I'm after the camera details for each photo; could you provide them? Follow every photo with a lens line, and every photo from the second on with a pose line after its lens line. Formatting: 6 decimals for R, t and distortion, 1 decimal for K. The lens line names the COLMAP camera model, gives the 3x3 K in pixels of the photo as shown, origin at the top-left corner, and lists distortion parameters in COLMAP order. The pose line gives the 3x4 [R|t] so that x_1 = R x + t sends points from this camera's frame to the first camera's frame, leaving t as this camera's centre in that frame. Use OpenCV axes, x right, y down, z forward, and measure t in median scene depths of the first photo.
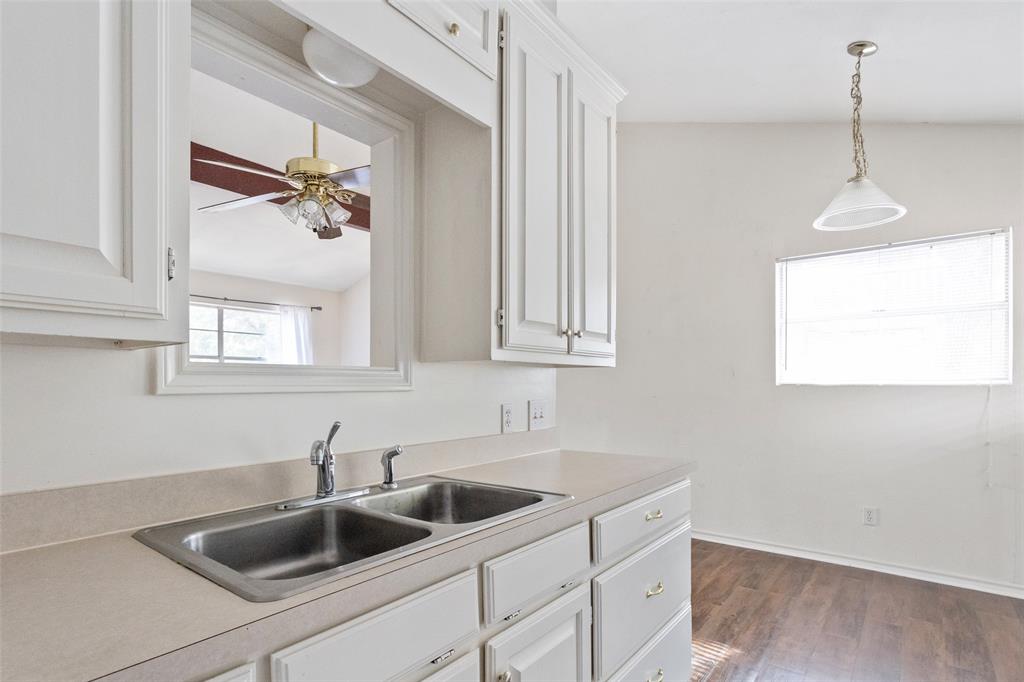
lens RADIAL K [[517.0, 0, 511.9], [0, 517.0, 382.2], [0, 0, 1]] dist [0.000071, -0.000004]
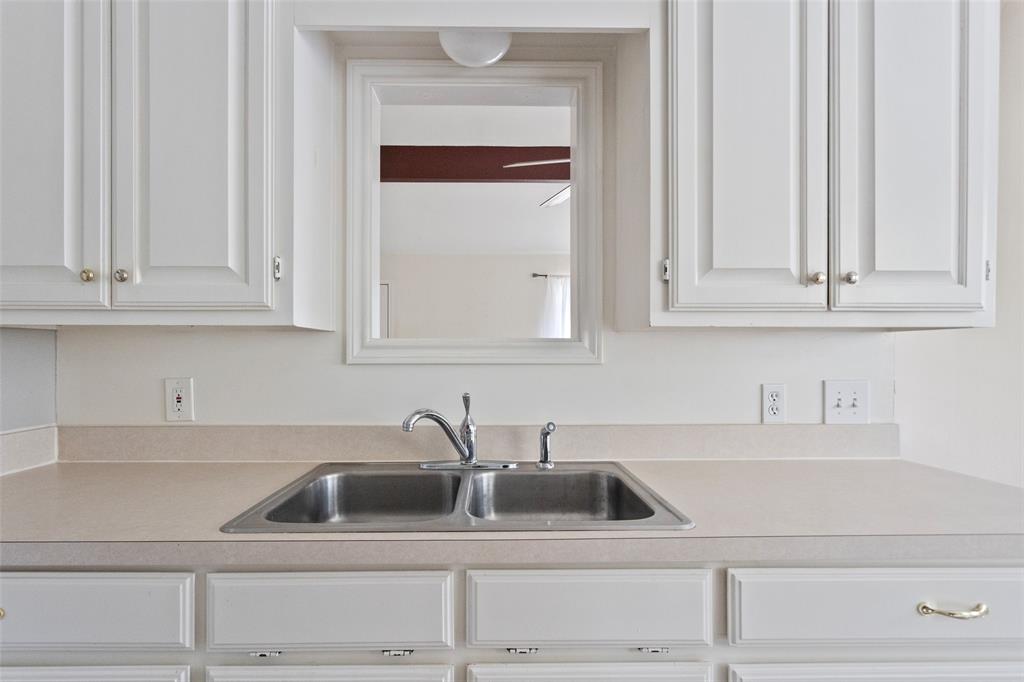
lens RADIAL K [[509.7, 0, 510.2], [0, 509.7, 348.9], [0, 0, 1]] dist [0.013793, -0.000094]
pose [[0.644644, -0.005245, -0.764465, 0.405431], [0.002316, 0.999985, -0.004908, -0.005604], [0.764479, 0.001393, 0.644647, 0.334685]]
